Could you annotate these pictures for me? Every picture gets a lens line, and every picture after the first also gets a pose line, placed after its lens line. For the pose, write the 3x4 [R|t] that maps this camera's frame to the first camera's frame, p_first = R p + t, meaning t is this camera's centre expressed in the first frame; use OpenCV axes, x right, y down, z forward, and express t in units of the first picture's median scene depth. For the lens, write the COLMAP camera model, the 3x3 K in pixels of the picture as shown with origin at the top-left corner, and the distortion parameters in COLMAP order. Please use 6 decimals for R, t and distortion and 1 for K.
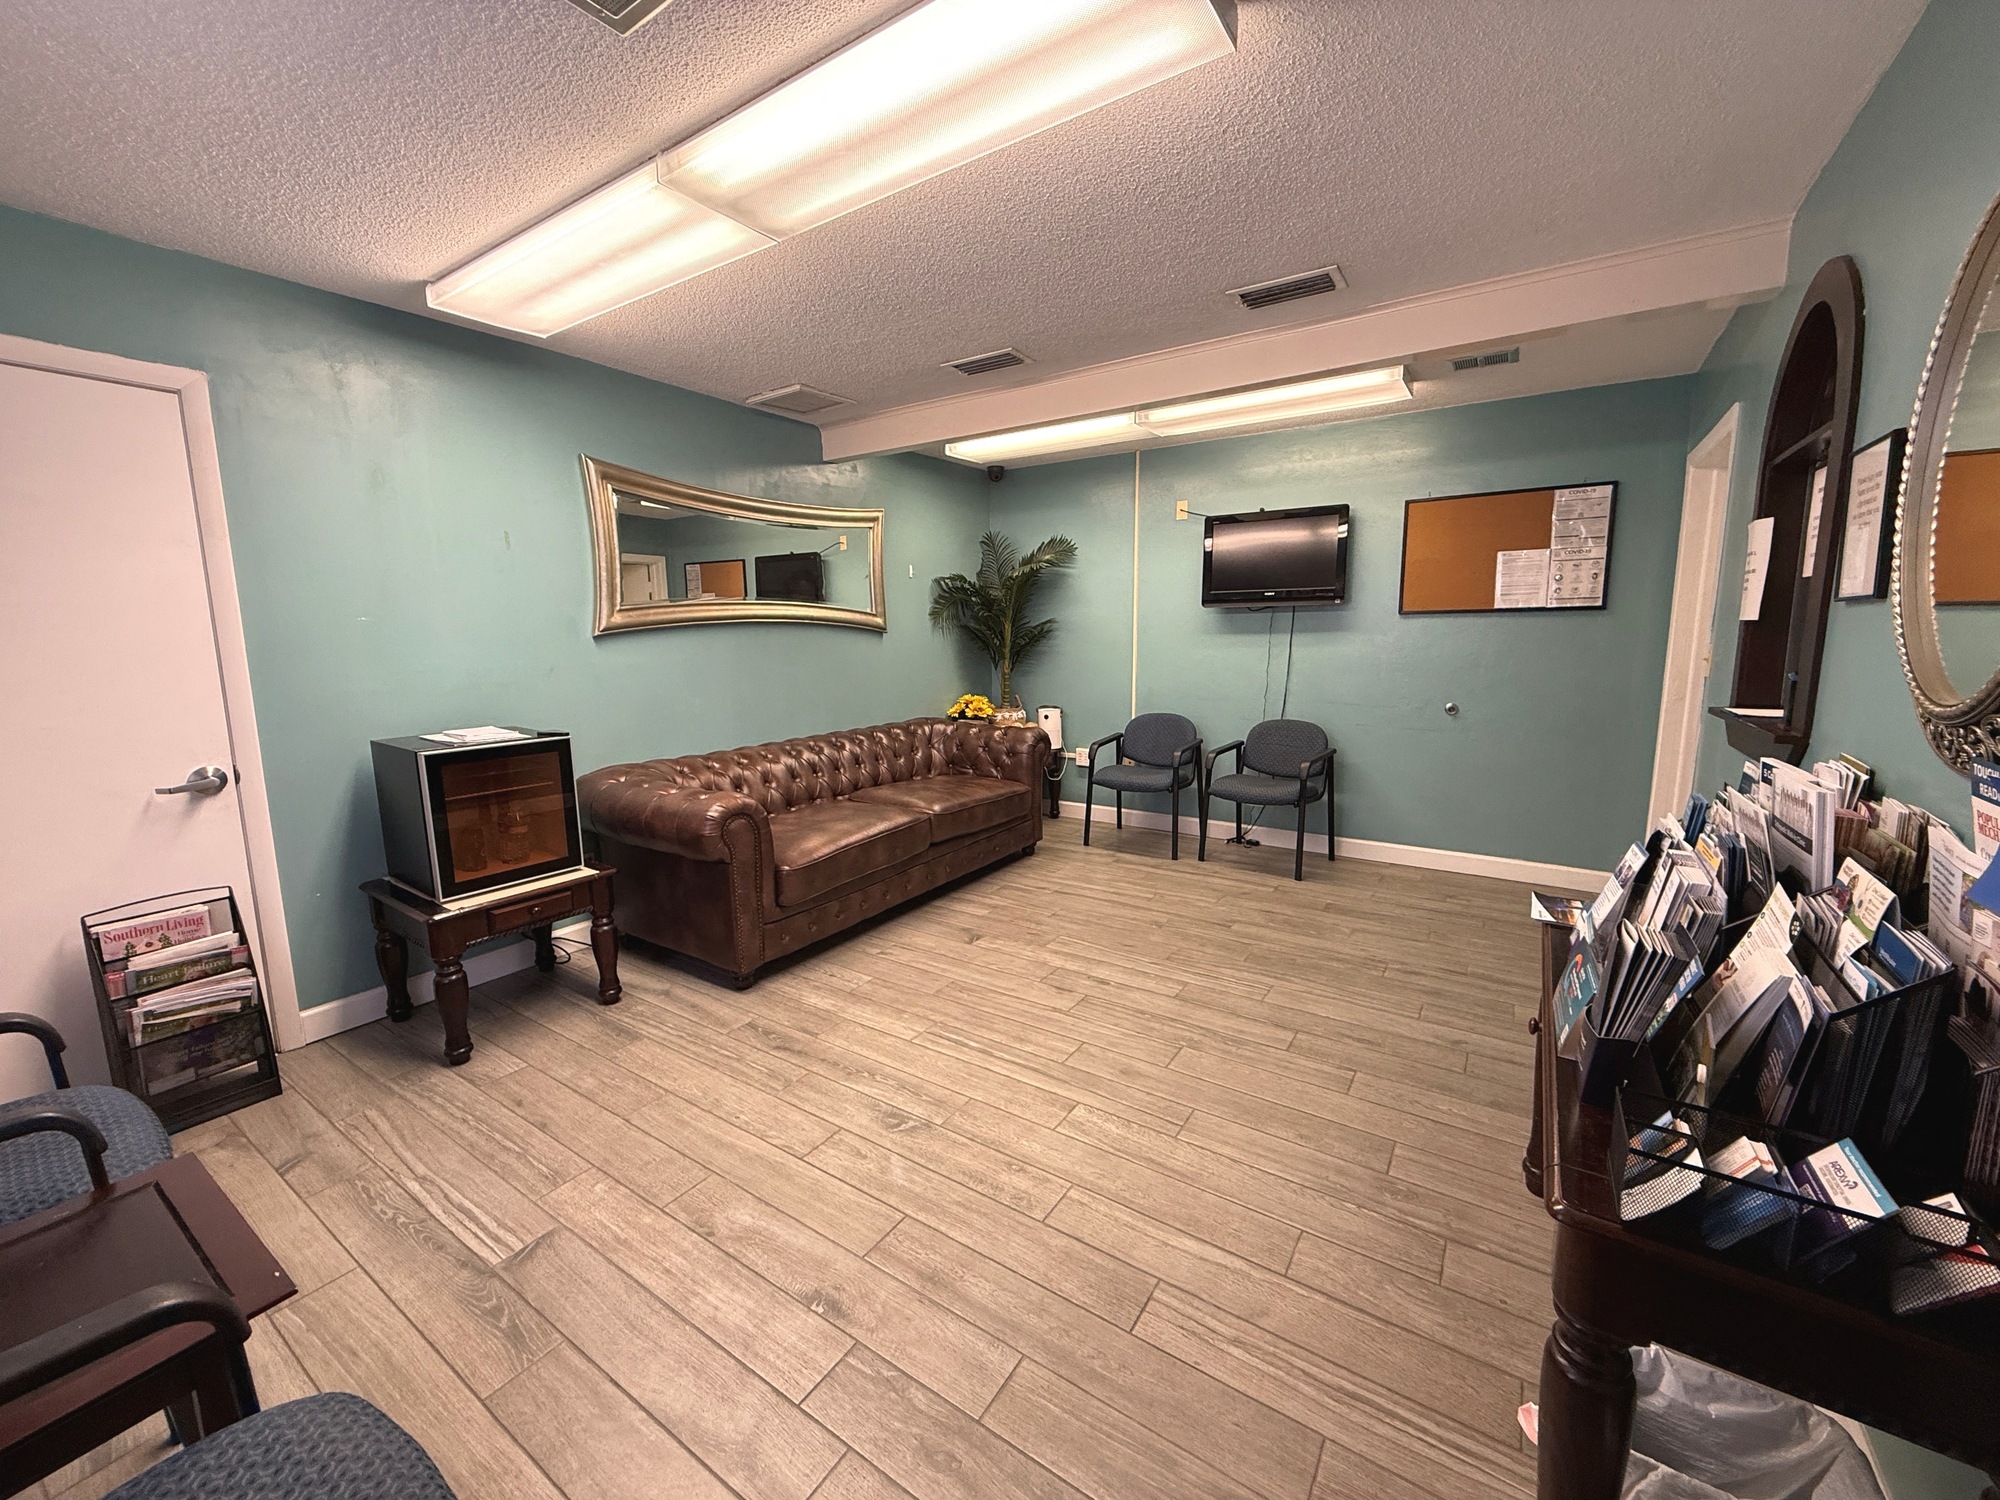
lens RADIAL K [[798.1, 0, 994.8], [0, 798.1, 747.4], [0, 0, 1]] dist [-0.001086, 0.000038]
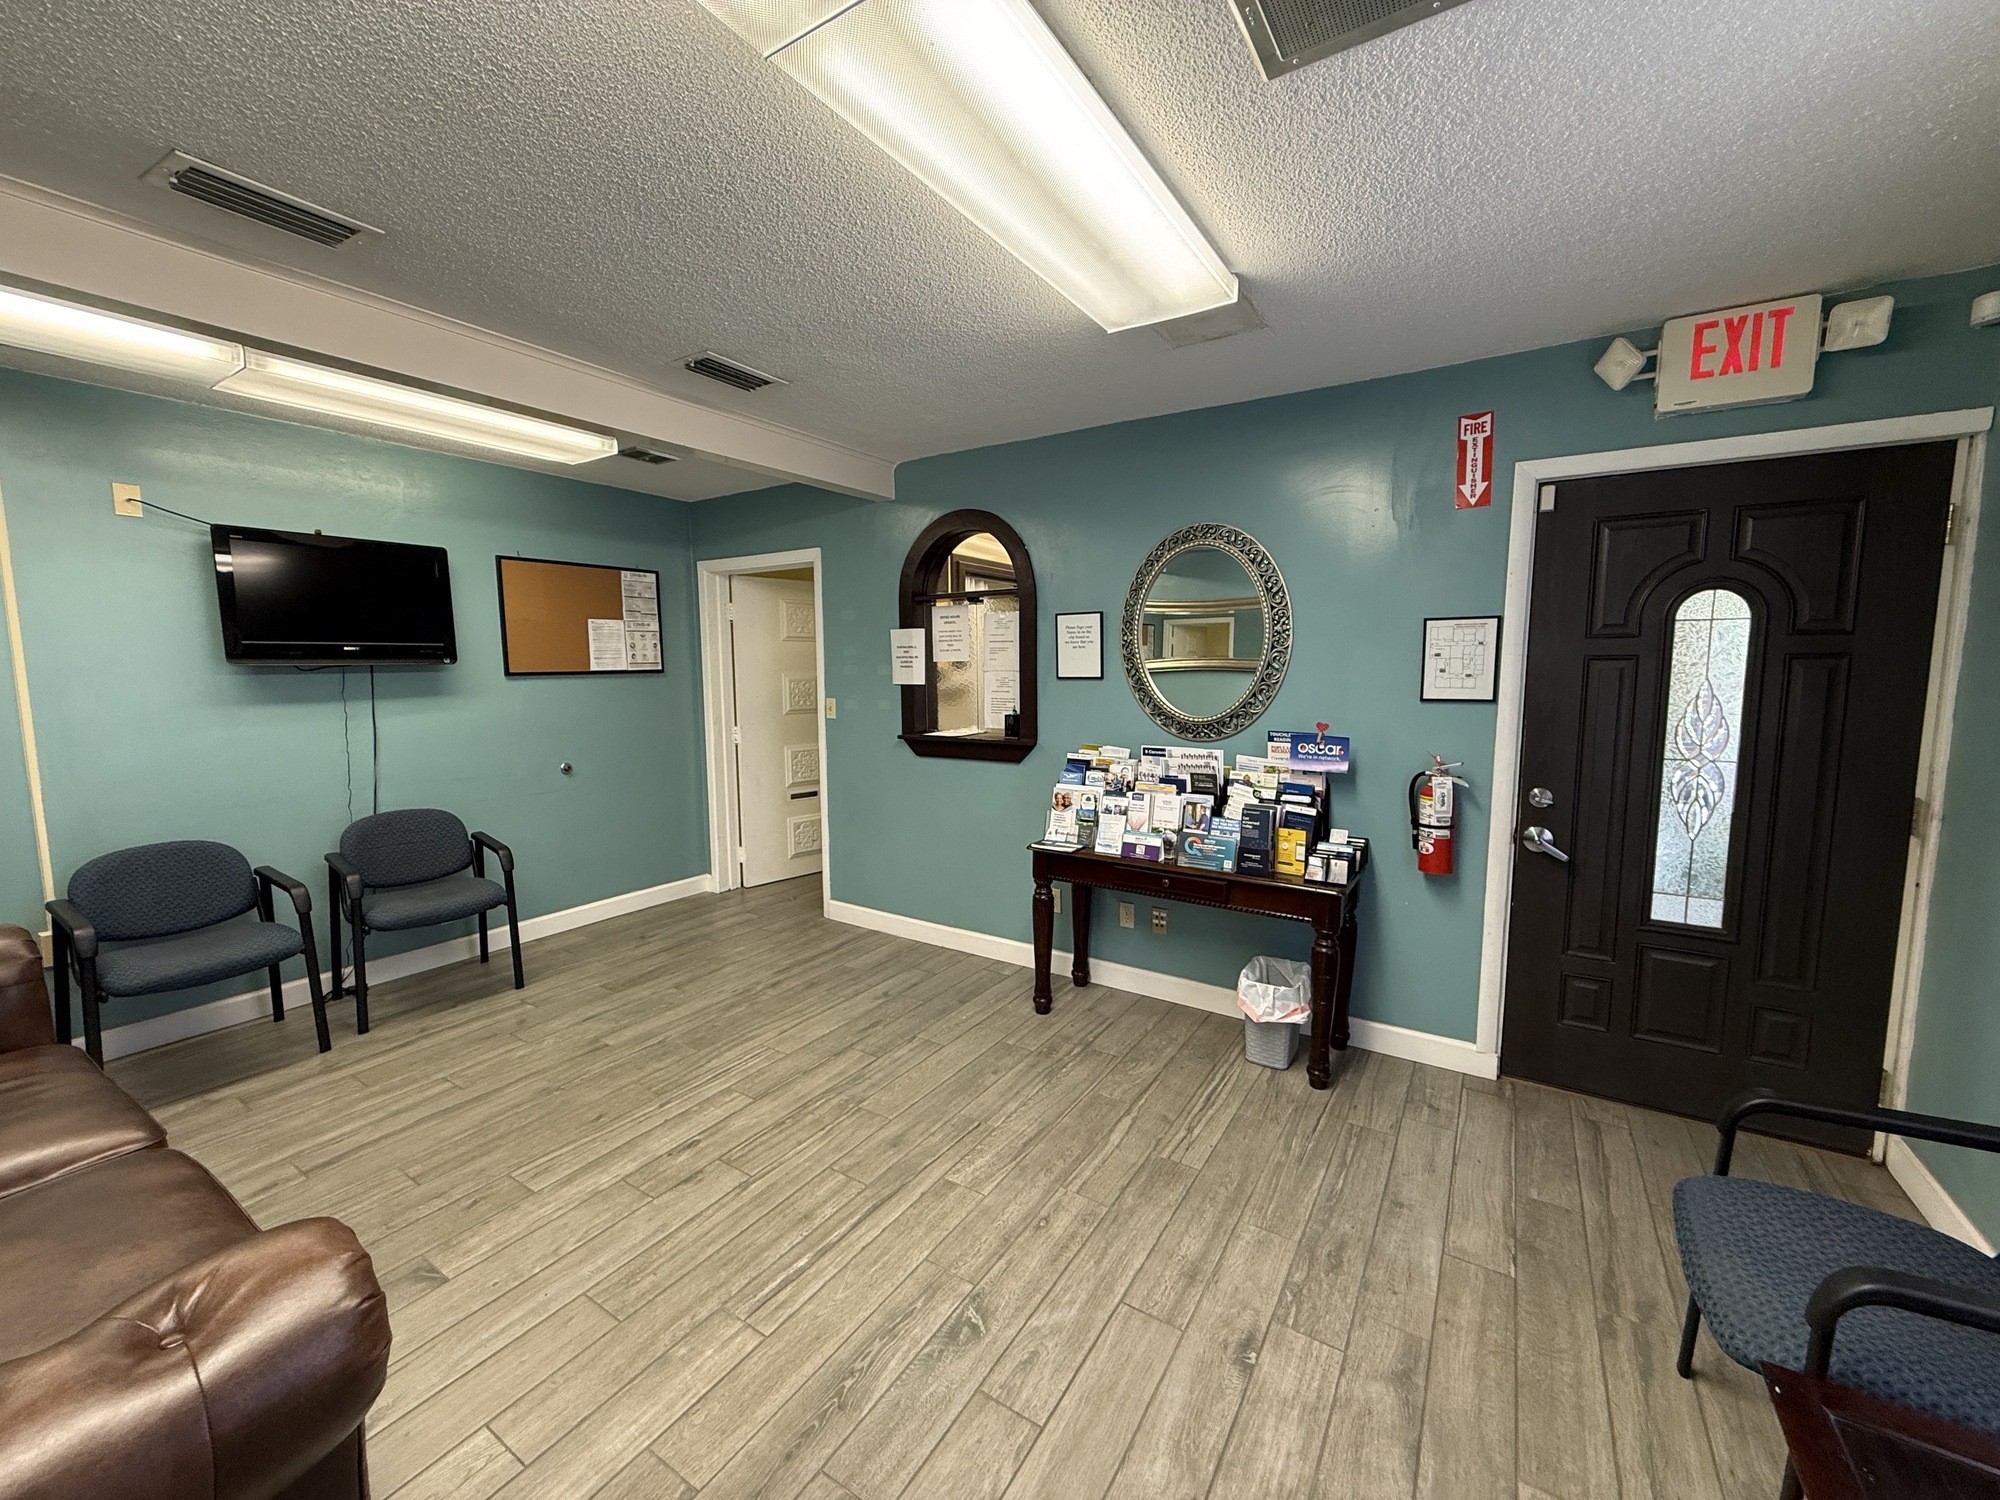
lens RADIAL K [[798.1, 0, 995.7], [0, 798.1, 750.4], [0, 0, 1]] dist [-0.001086, 0.000038]
pose [[-0.028666, -0.099359, 0.994639, -0.549270], [0.152353, 0.982988, 0.102586, -0.111639], [-0.987910, 0.154477, -0.013041, 0.572421]]
